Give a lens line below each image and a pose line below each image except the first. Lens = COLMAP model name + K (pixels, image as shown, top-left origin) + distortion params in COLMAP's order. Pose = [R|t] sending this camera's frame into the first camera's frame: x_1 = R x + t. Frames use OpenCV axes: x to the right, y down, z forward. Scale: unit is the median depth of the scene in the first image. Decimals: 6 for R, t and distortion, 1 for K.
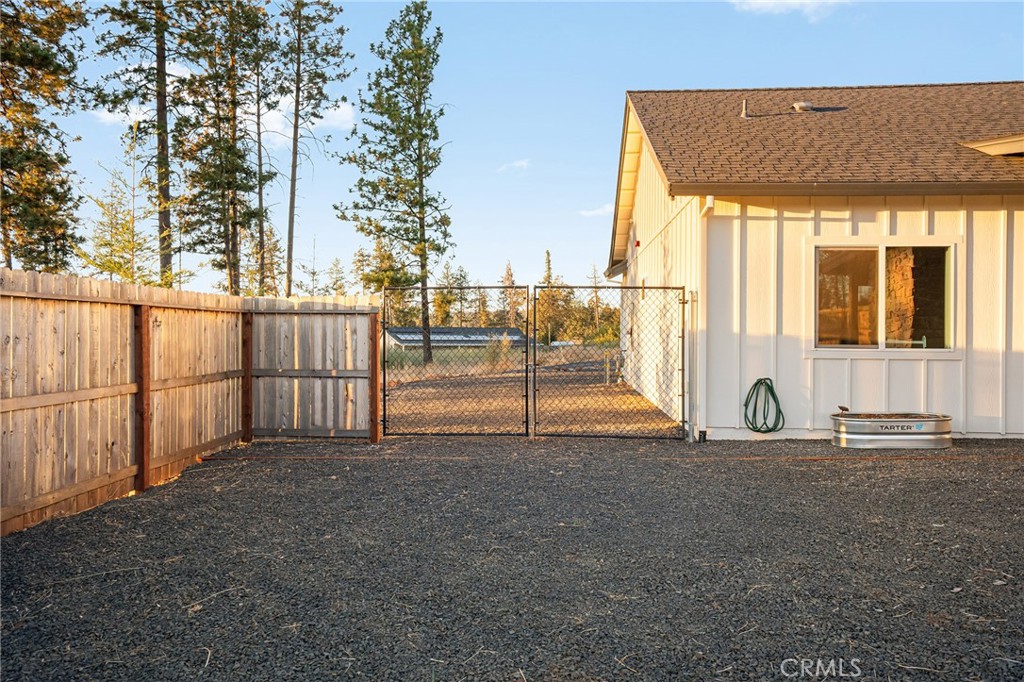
lens RADIAL K [[760.8, 0, 511.3], [0, 760.8, 325.4], [0, 0, 1]] dist [-0.002963, 0.042749]
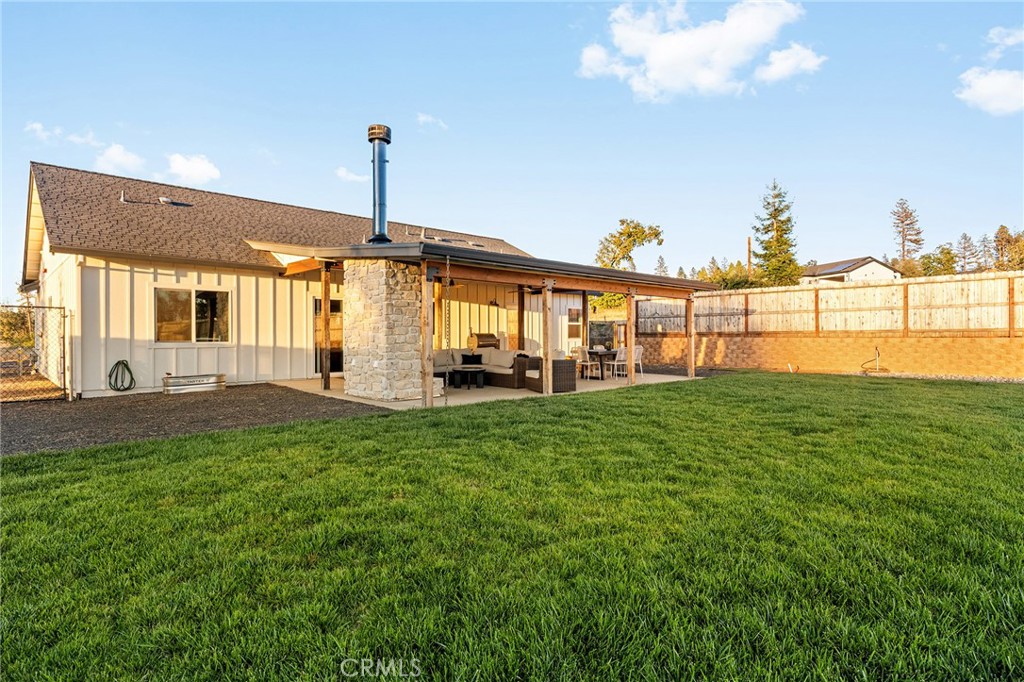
lens RADIAL K [[533.5, 0, 505.4], [0, 533.5, 336.5], [0, 0, 1]] dist [-0.000901, -0.000446]
pose [[0.665391, -0.010254, 0.746424, -0.000445], [0.000739, 0.999914, 0.013078, -0.001787], [-0.746494, -0.008151, 0.665342, -0.434107]]
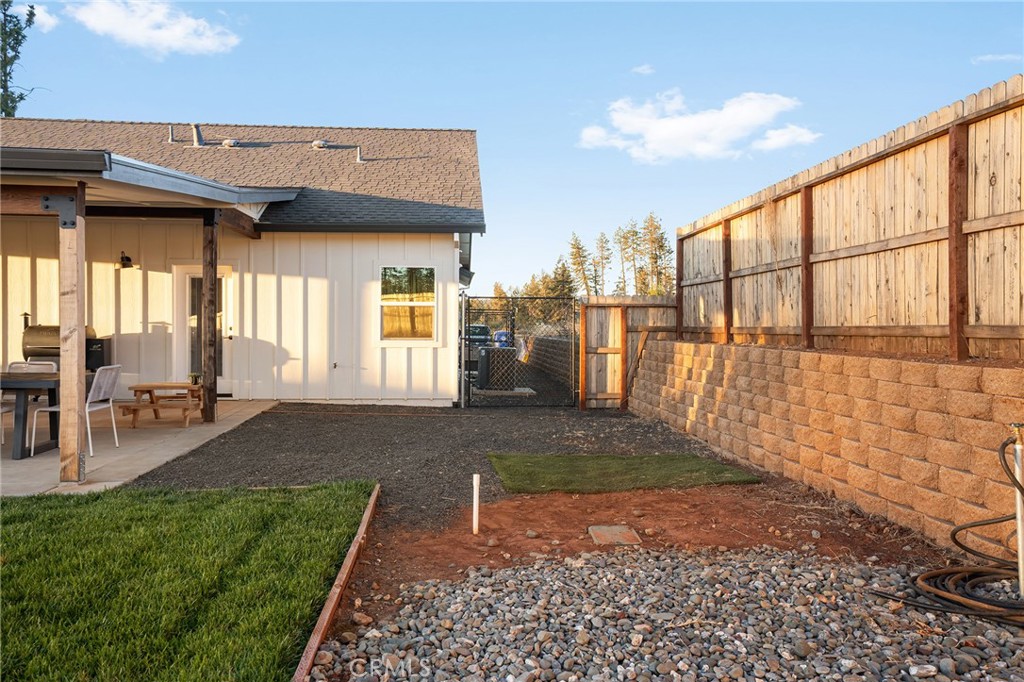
lens RADIAL K [[803.9, 0, 511.6], [0, 803.9, 319.1], [0, 0, 1]] dist [0.005707, 0.004952]
pose [[0.986507, 0.000864, 0.163718, 1.729195], [-0.001335, 0.999995, 0.002762, -0.003005], [-0.163715, -0.002944, 0.986503, -0.537852]]
